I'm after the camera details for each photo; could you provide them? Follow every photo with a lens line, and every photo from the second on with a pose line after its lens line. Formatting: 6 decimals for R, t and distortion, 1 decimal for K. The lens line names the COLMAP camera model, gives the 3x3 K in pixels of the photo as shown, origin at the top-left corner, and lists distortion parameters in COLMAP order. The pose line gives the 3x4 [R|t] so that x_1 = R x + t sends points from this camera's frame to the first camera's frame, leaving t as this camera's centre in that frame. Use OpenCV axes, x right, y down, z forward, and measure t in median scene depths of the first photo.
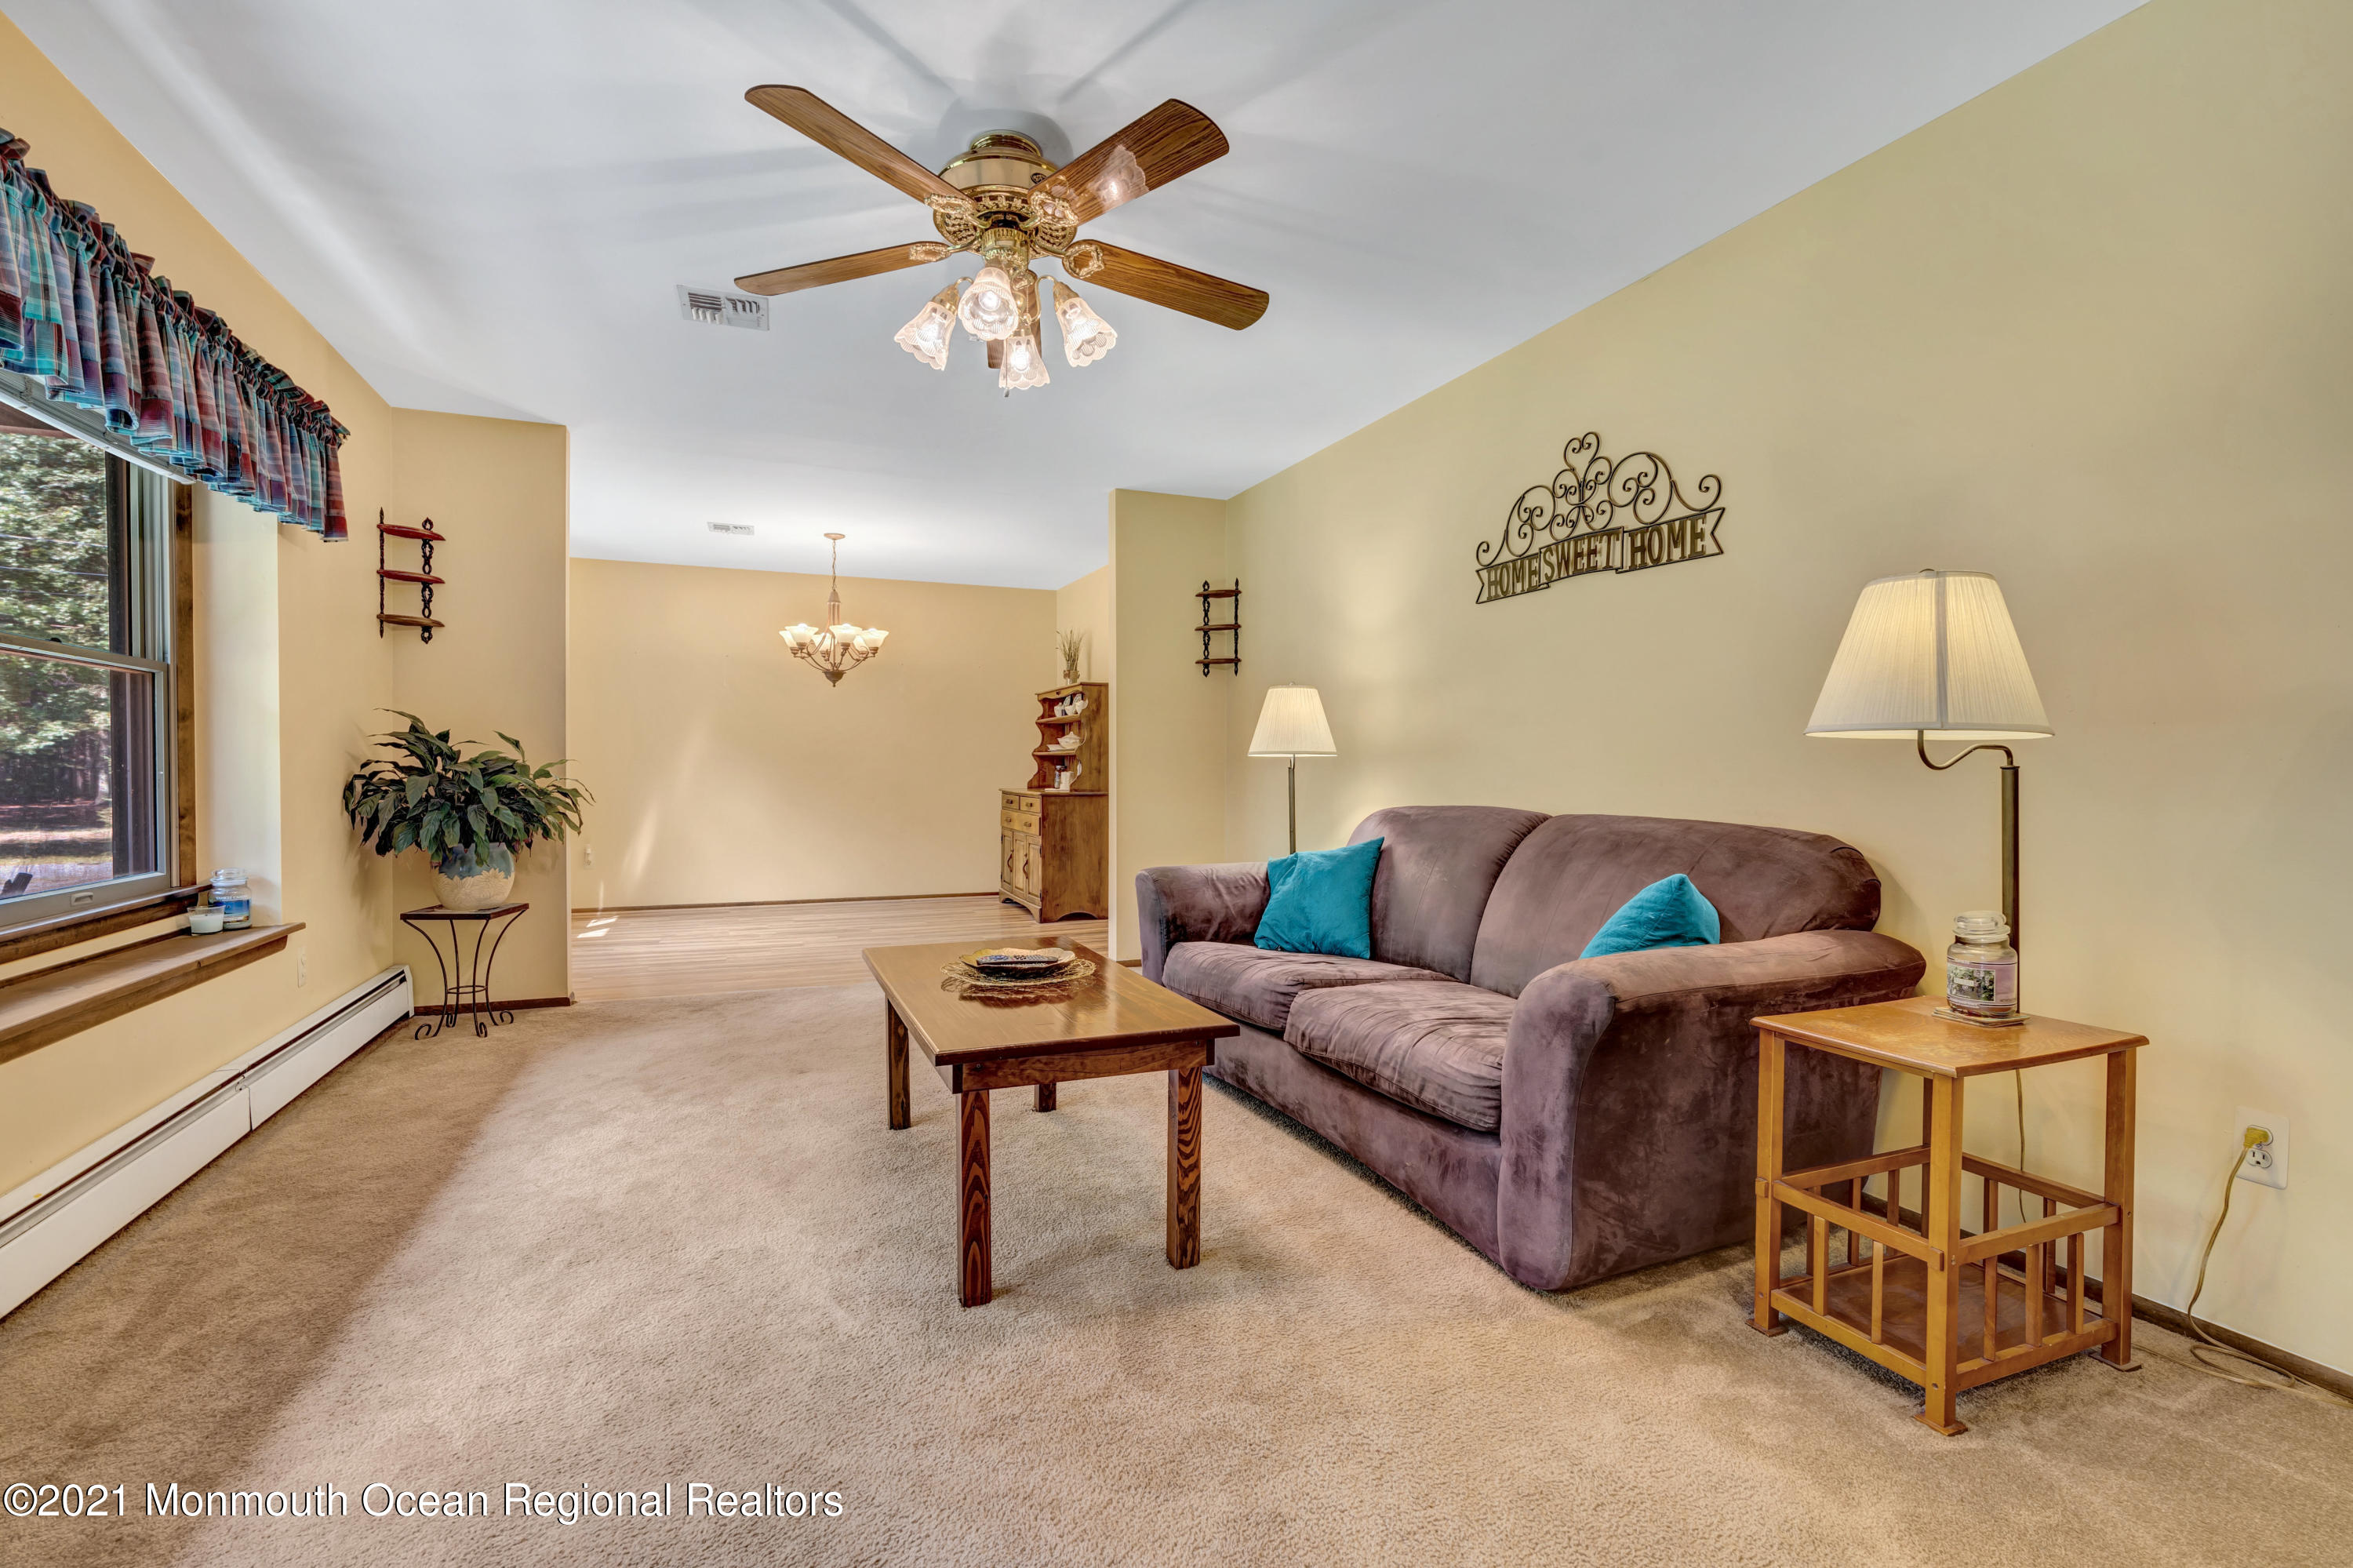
lens RADIAL K [[1060.6, 0, 1171.6], [0, 1060.6, 786.2], [0, 0, 1]] dist [-0.009823, 0.003260]
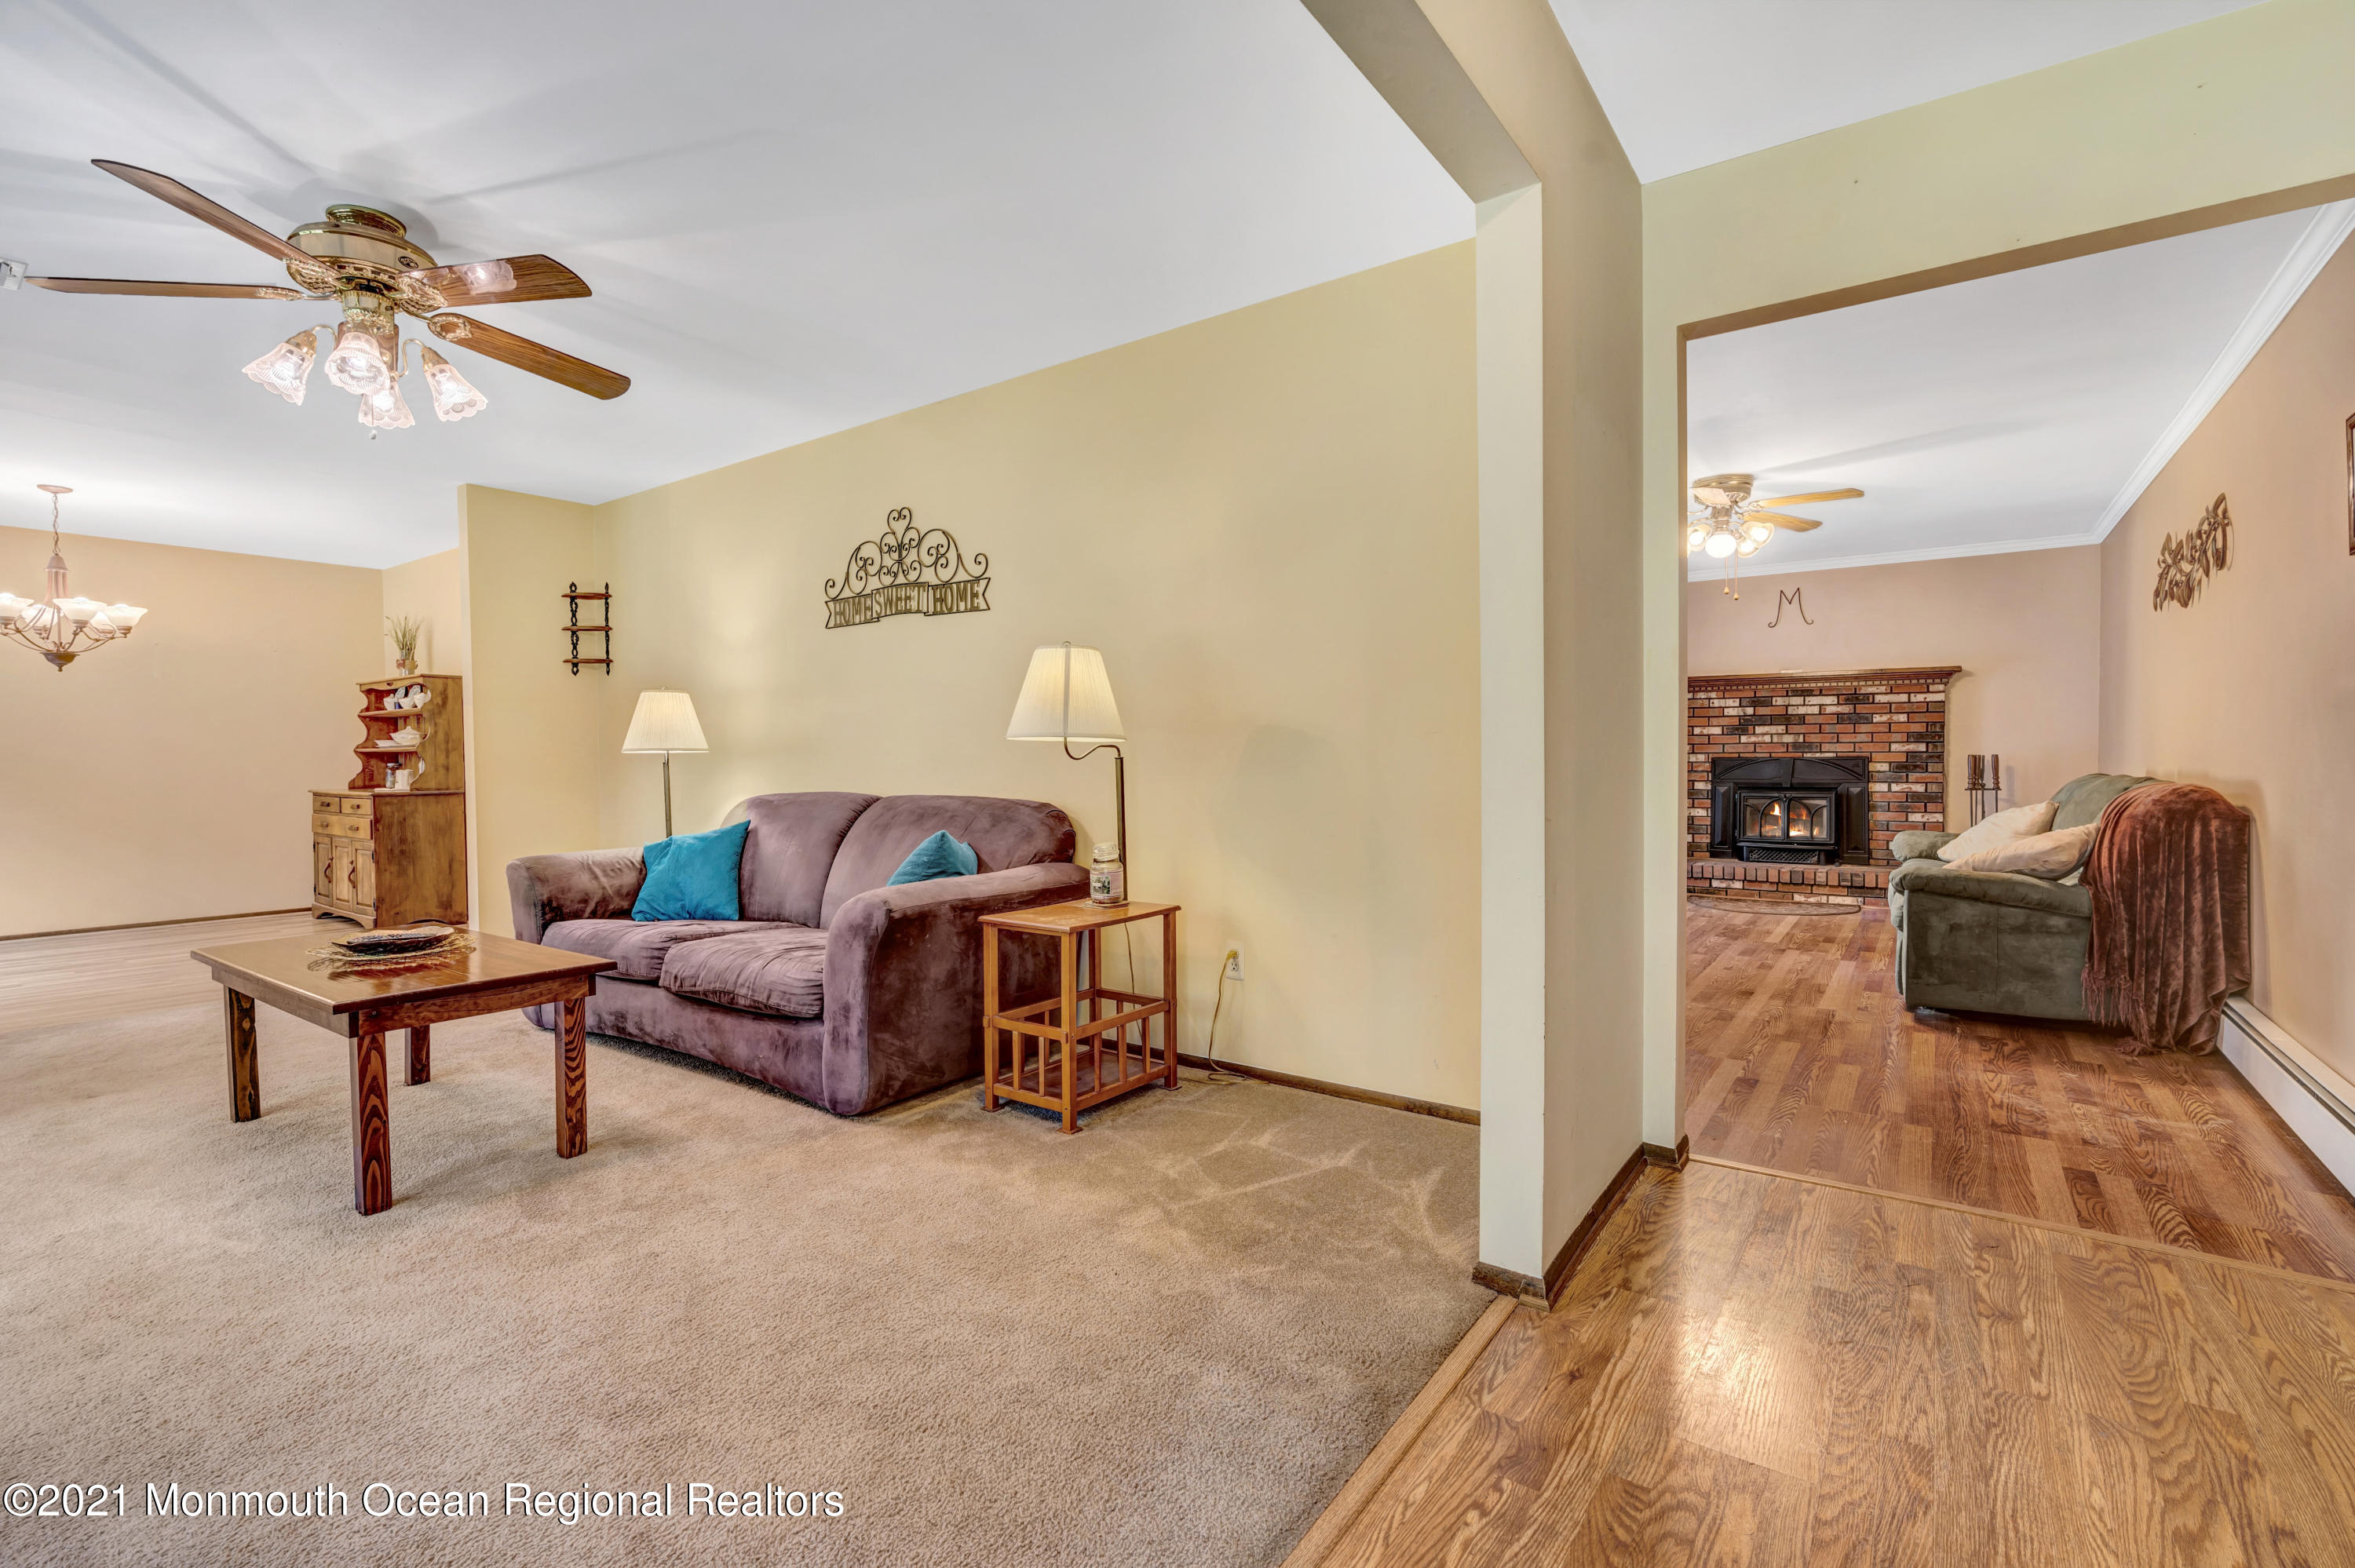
lens RADIAL K [[1061.3, 0, 1179.1], [0, 1061.3, 784.8], [0, 0, 1]] dist [-0.009823, 0.003260]
pose [[0.850929, -0.022624, 0.524793, -0.019660], [0.019591, 0.999744, 0.011333, 0.005908], [-0.524915, 0.000638, 0.851155, -0.358170]]
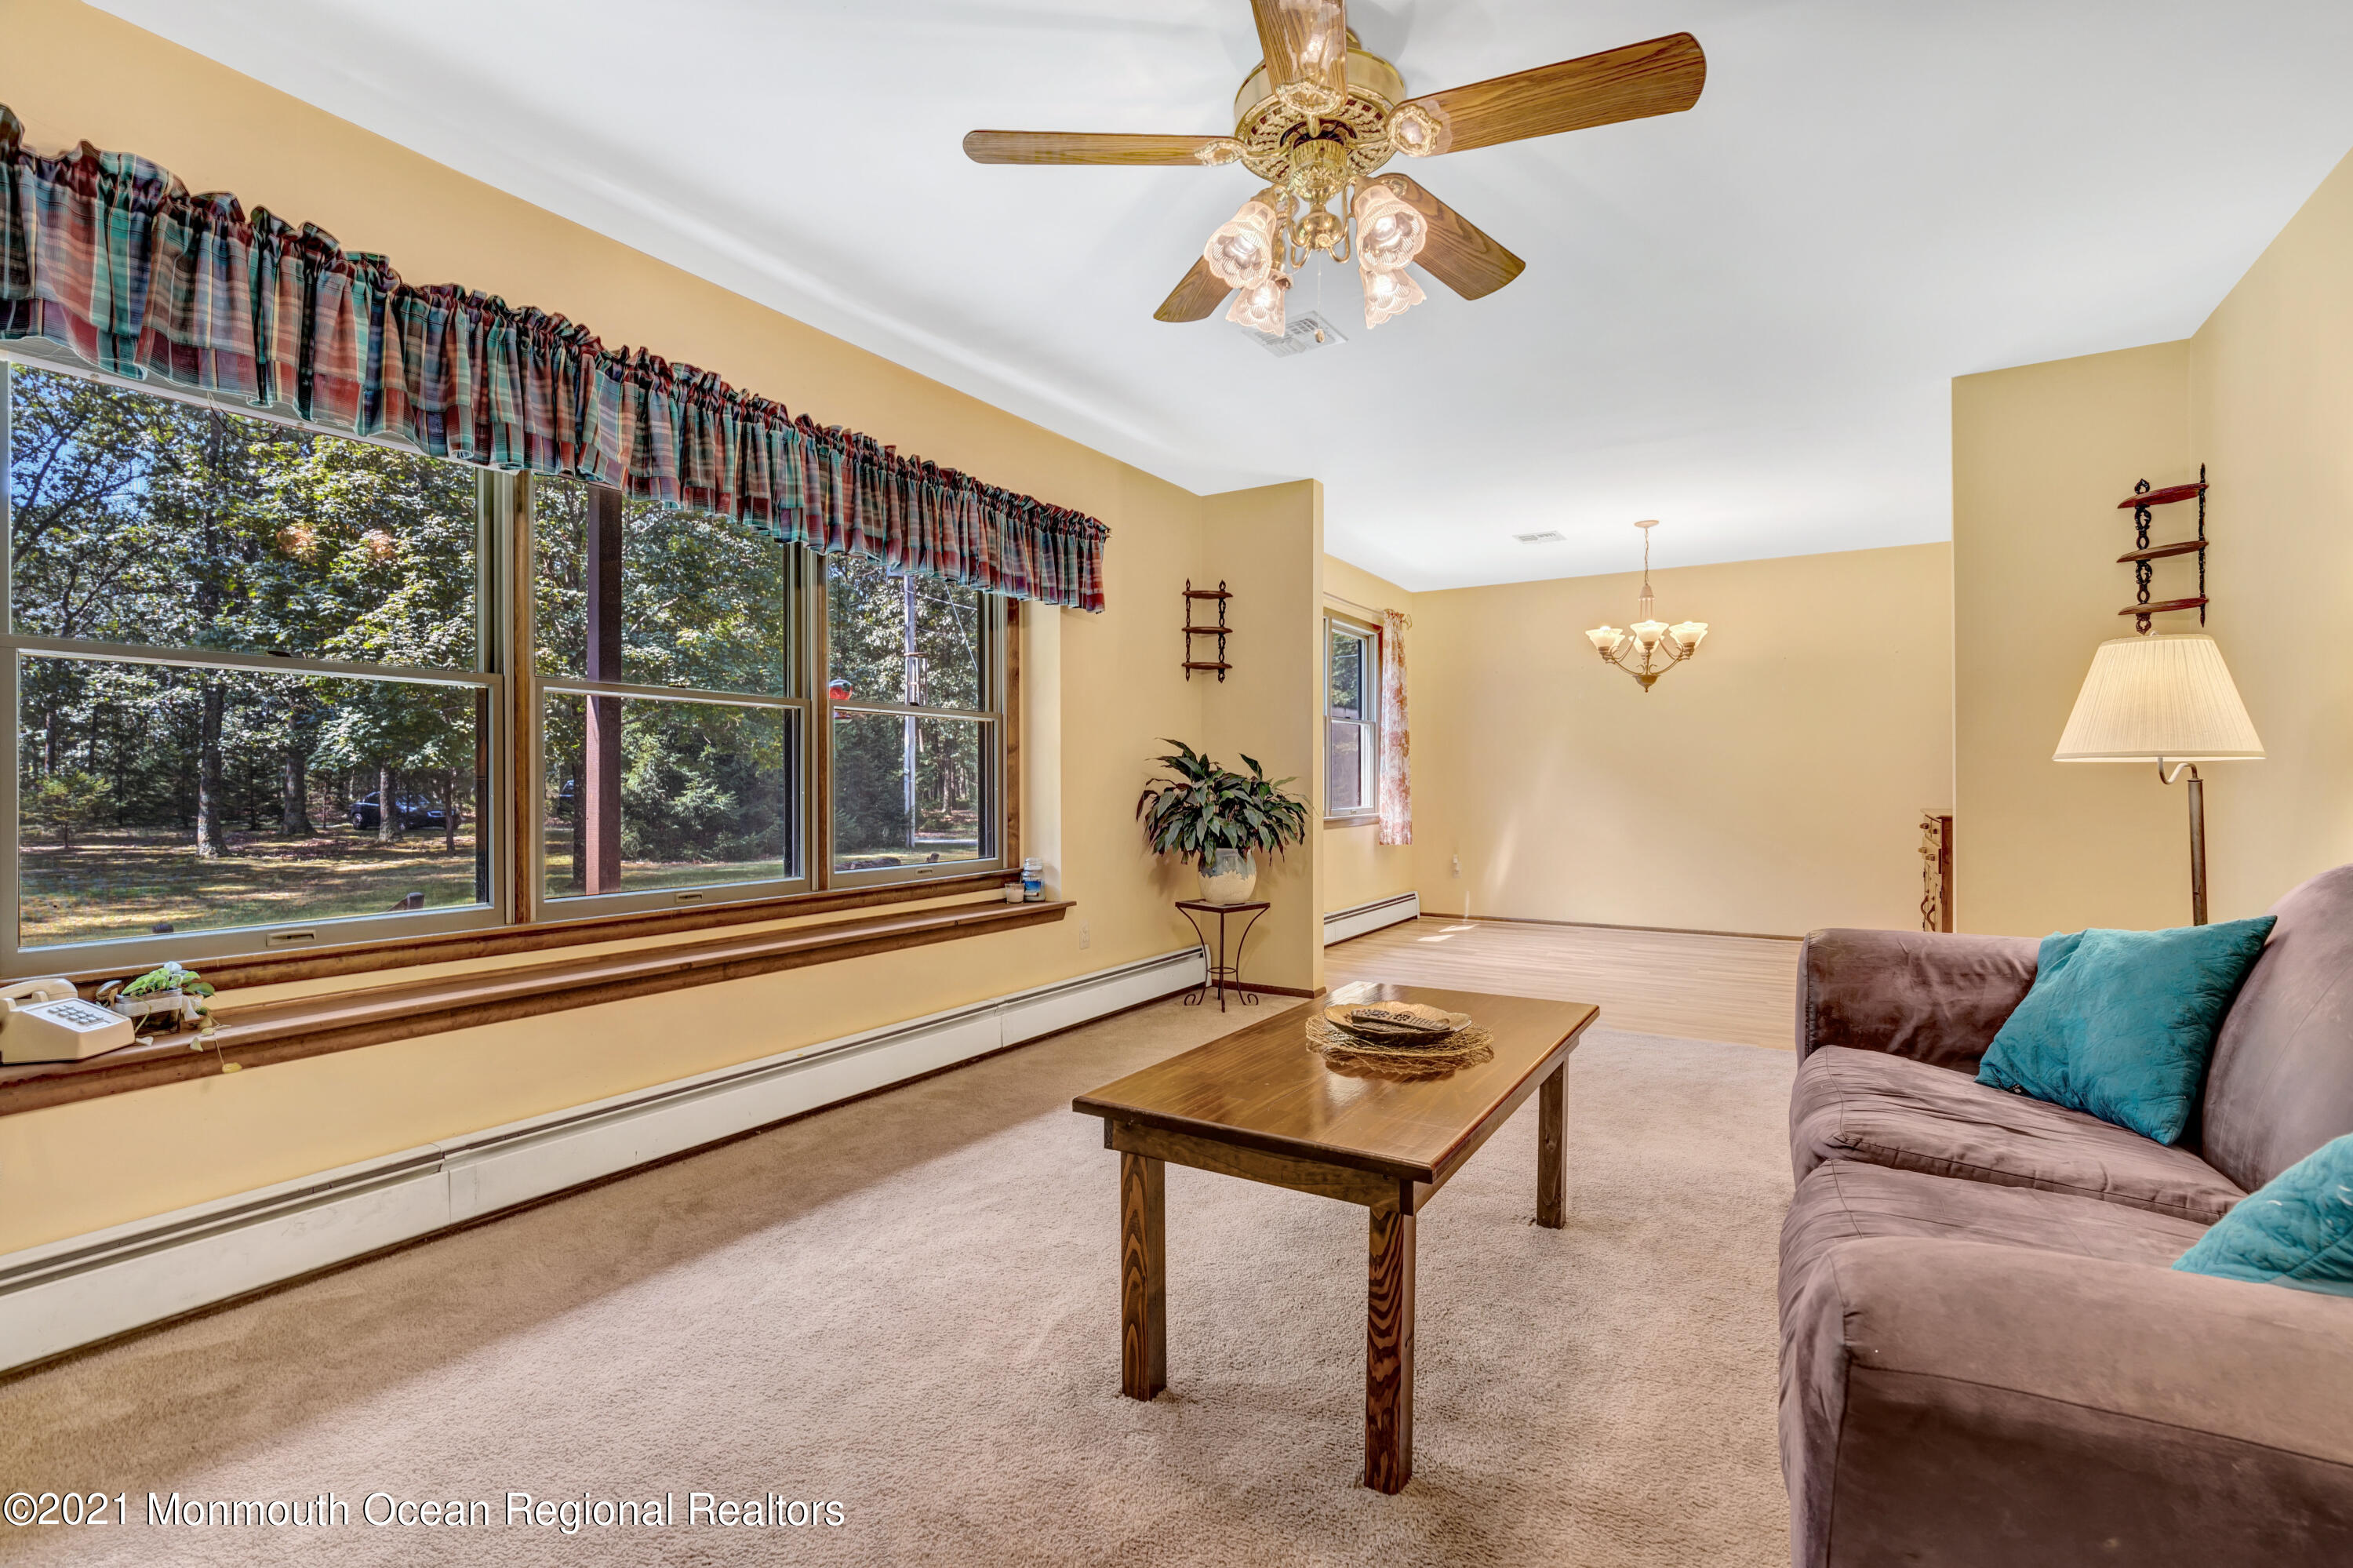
lens RADIAL K [[1060.6, 0, 1192.6], [0, 1060.6, 788.0], [0, 0, 1]] dist [-0.009823, 0.003260]
pose [[0.590628, 0.000644, -0.806944, 0.395191], [-0.009187, 0.999940, -0.005926, -0.008016], [0.806892, 0.010914, 0.590598, 0.368111]]
